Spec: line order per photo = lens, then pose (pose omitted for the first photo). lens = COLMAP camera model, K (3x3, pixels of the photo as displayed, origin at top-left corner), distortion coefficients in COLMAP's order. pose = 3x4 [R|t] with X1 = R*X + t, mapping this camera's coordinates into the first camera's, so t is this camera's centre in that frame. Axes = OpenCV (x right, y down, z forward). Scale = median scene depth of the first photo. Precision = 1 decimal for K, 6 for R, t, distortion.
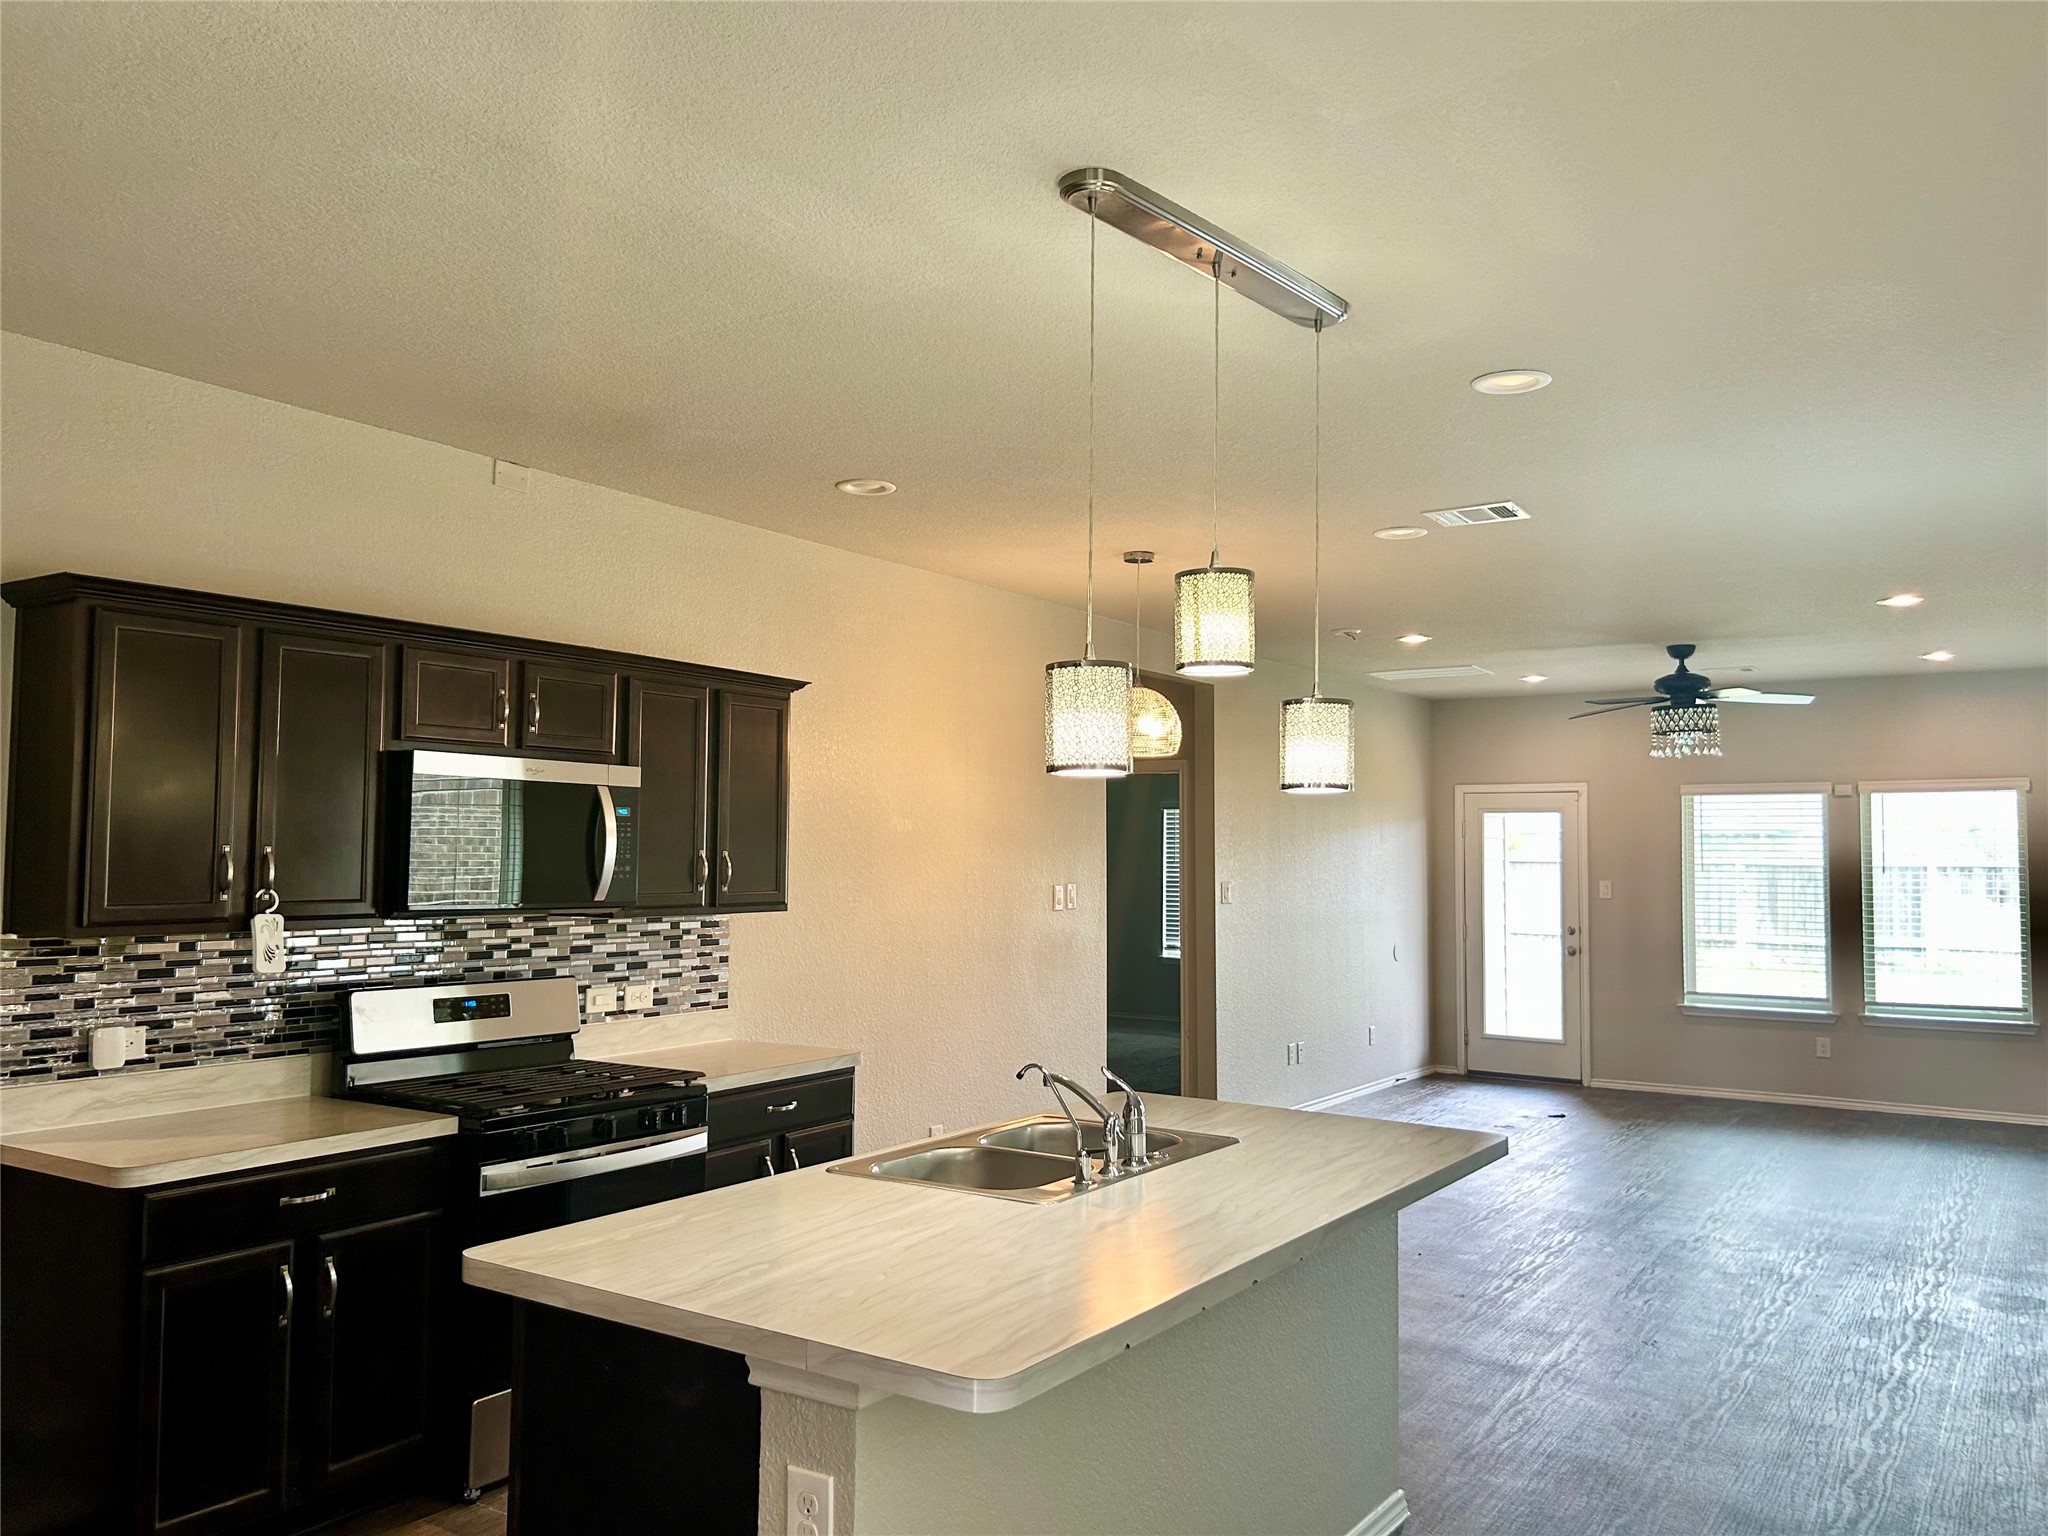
lens RADIAL K [[1553.6, 0, 1010.3], [0, 1553.6, 786.3], [0, 0, 1]] dist [0.058884, -0.065215]
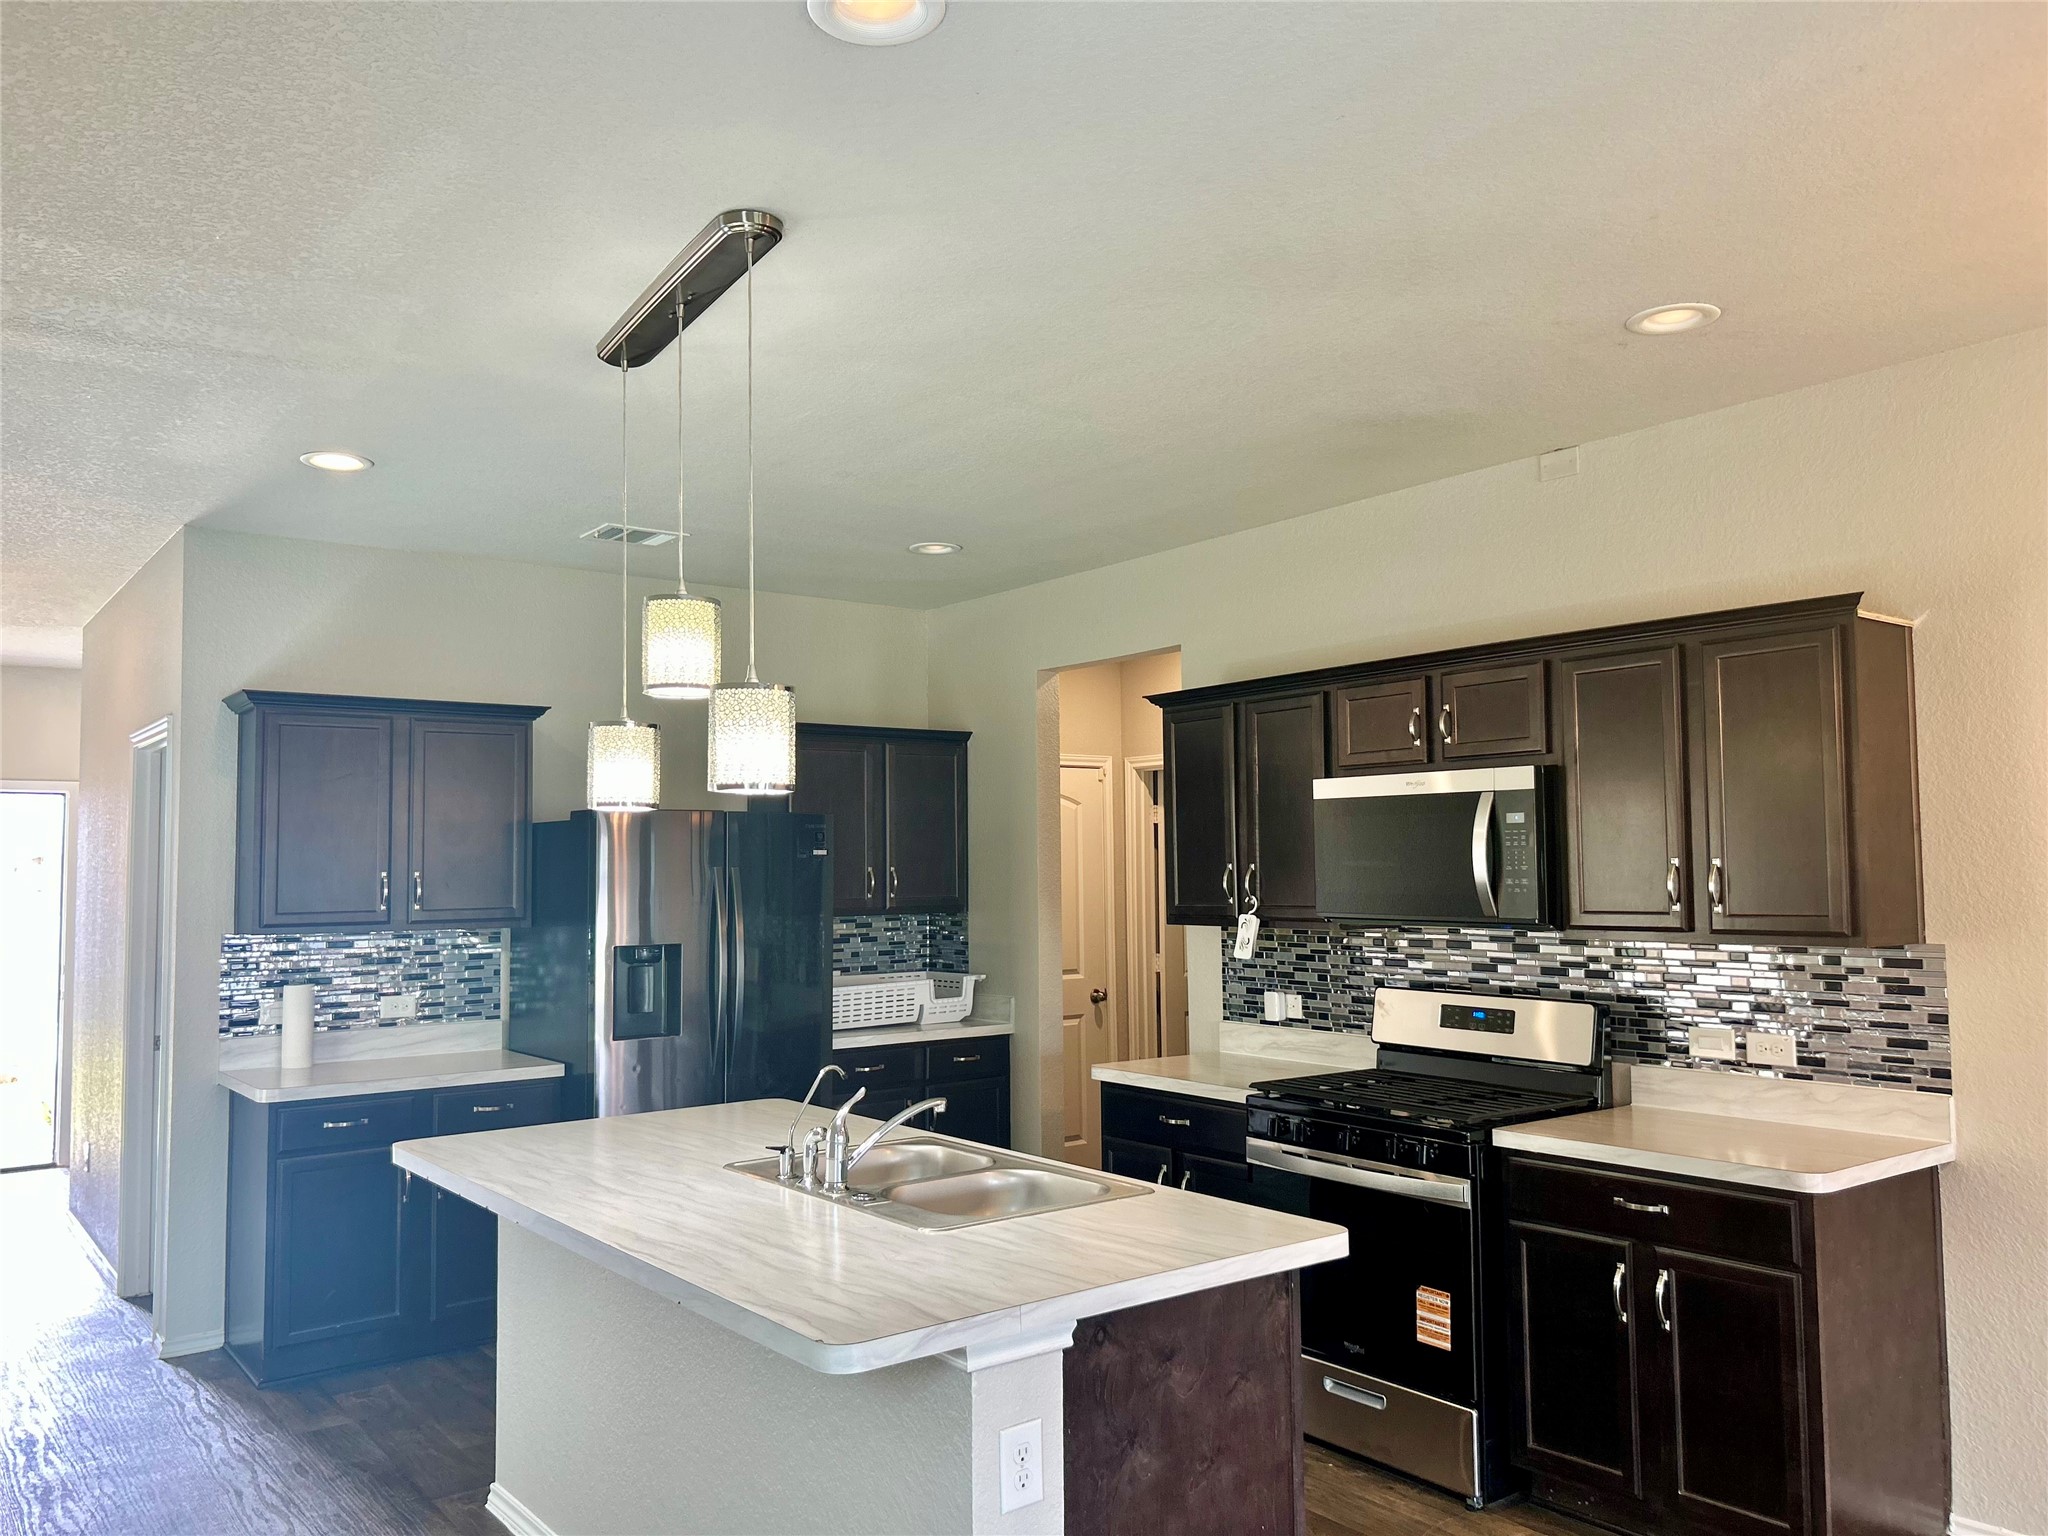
lens RADIAL K [[1553.6, 0, 1023.3], [0, 1553.6, 783.1], [0, 0, 1]] dist [0.058884, -0.065215]
pose [[-0.321149, -0.059868, -0.945134, 0.643151], [0.051755, 0.995399, -0.080638, 0.050399], [0.945613, -0.074812, -0.316573, 0.947464]]
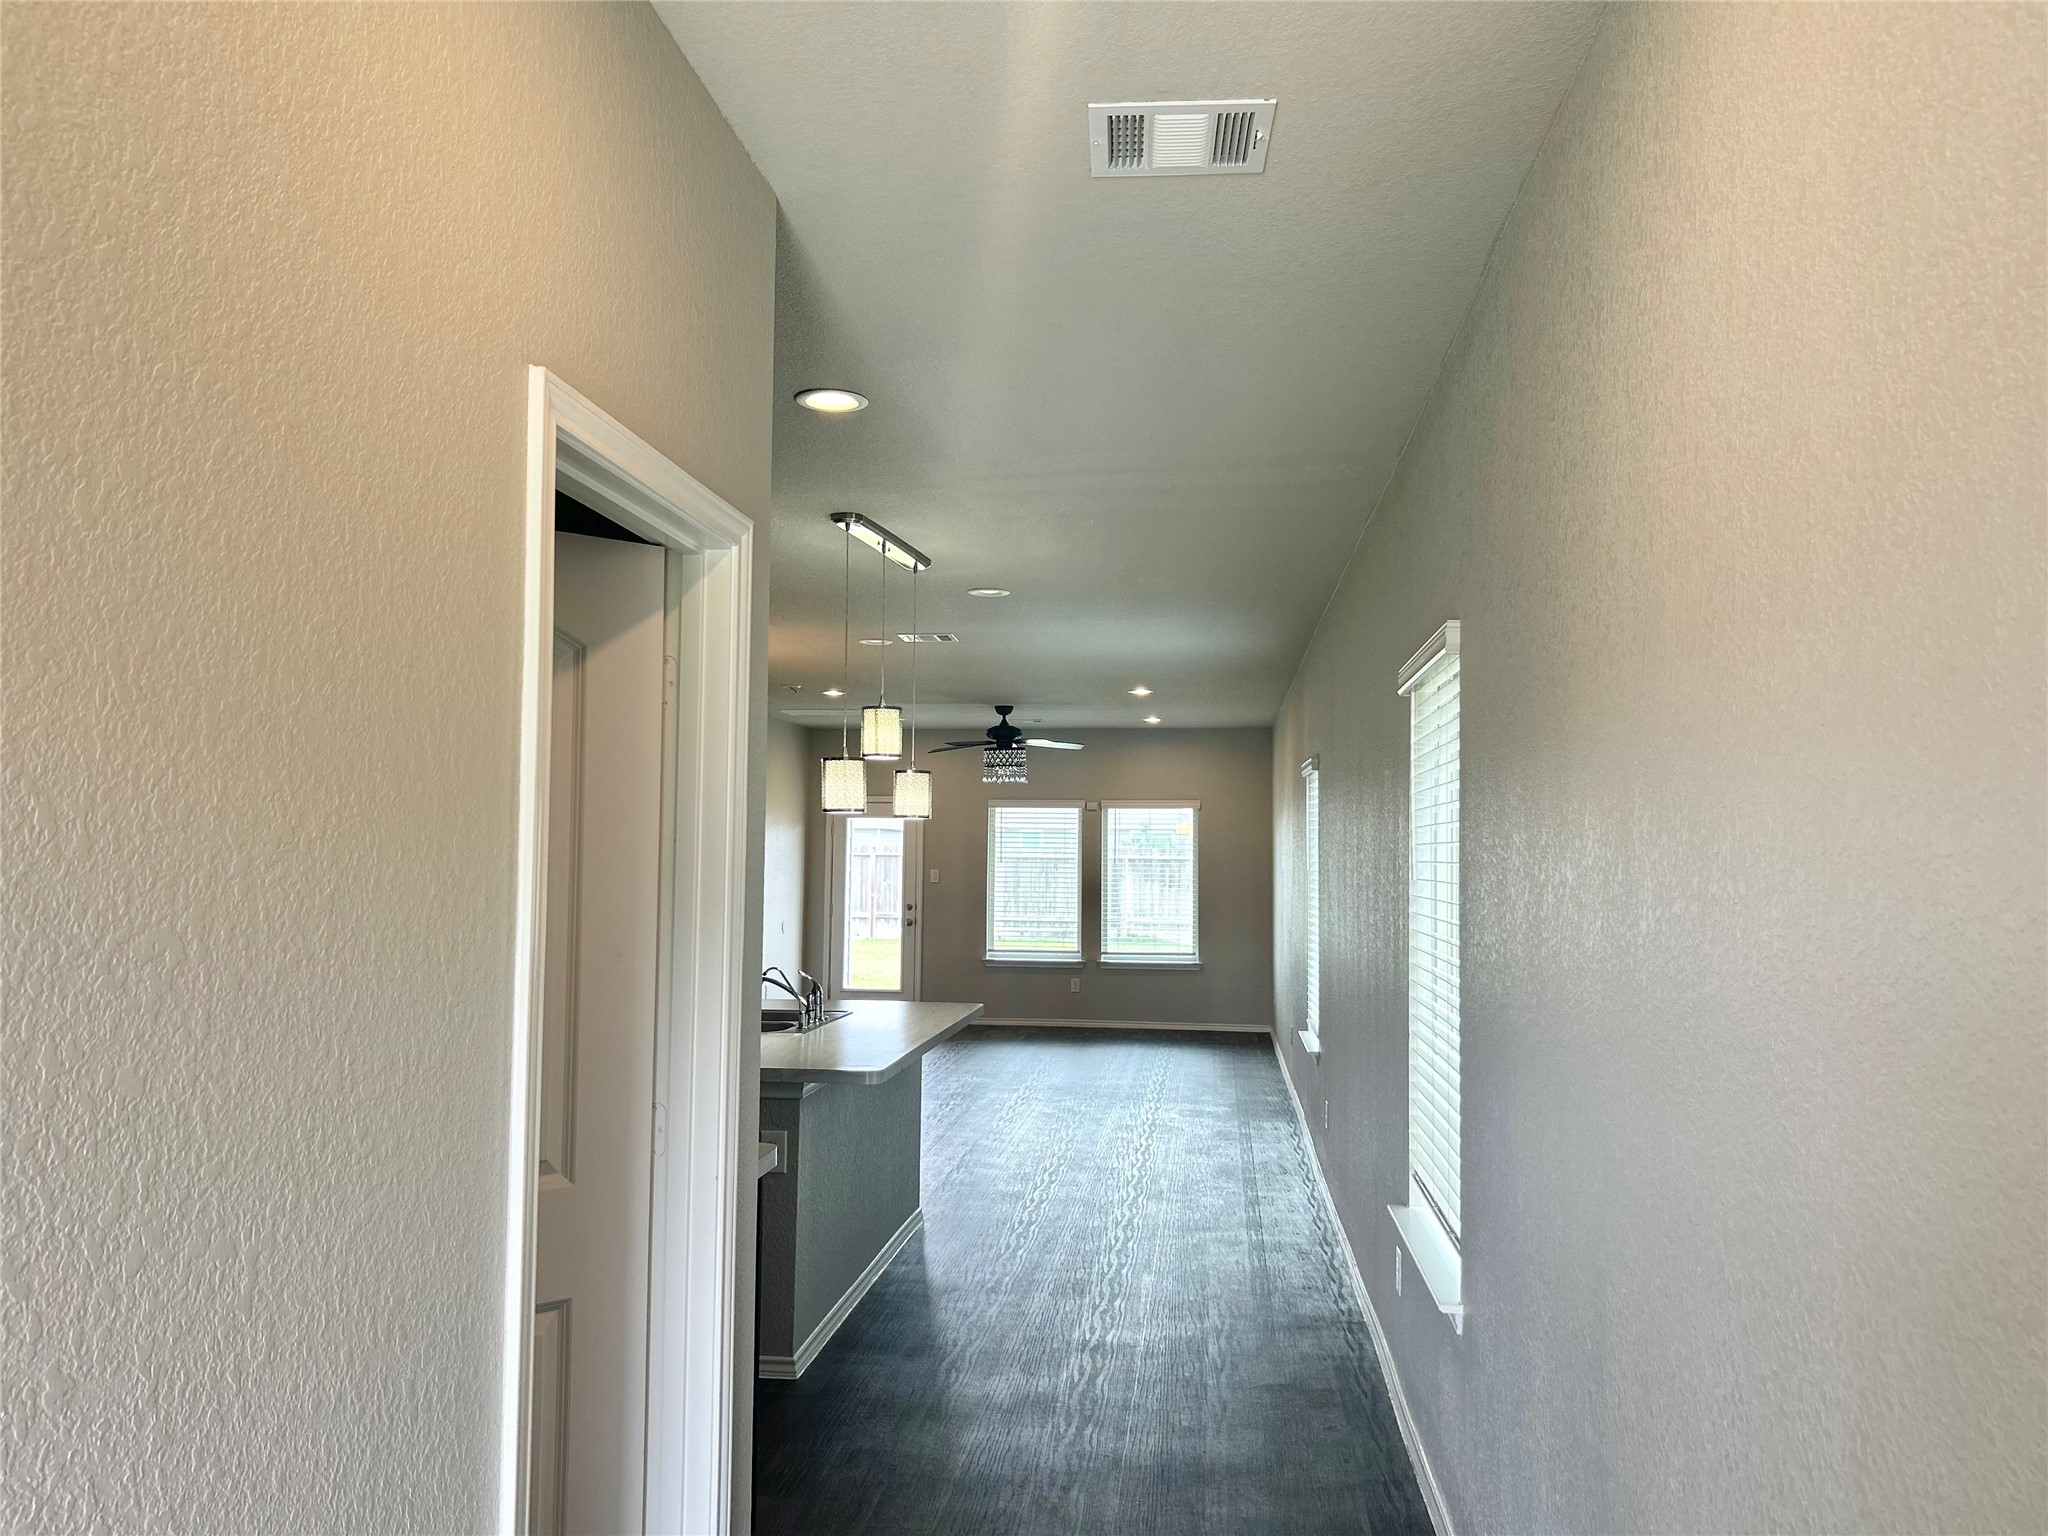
lens RADIAL K [[1553.6, 0, 1016.0], [0, 1553.6, 754.2], [0, 0, 1]] dist [0.058884, -0.065215]
pose [[0.890907, 0.031969, 0.453059, -0.352169], [-0.024470, 0.999449, -0.022406, -0.022335], [-0.453526, 0.008875, 0.891199, -0.472567]]
